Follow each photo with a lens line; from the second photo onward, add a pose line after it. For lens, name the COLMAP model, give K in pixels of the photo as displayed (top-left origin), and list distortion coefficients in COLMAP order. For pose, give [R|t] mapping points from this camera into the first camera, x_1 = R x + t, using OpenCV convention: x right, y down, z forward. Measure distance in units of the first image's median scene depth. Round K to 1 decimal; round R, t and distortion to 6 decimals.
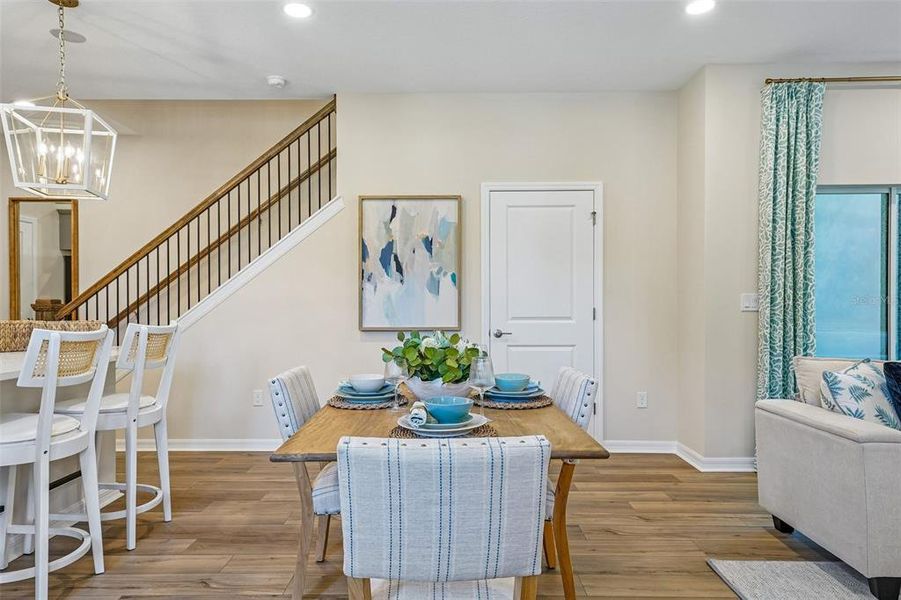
lens RADIAL K [[571.1, 0, 446.2], [0, 571.1, 303.7], [0, 0, 1]] dist [0.022373, 0.004446]
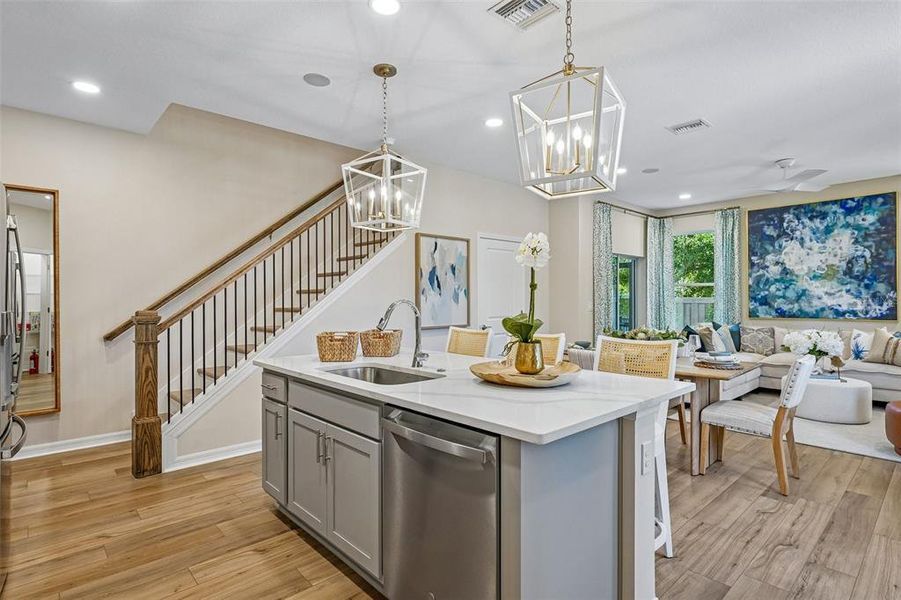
lens RADIAL K [[456.9, 0, 445.3], [0, 456.9, 300.7], [0, 0, 1]] dist [0.003865, 0.001906]
pose [[0.729989, -0.003125, 0.683452, -0.864338], [0.004149, 0.999991, 0.000140, -0.023050], [-0.683446, 0.002734, 0.729996, 0.140922]]
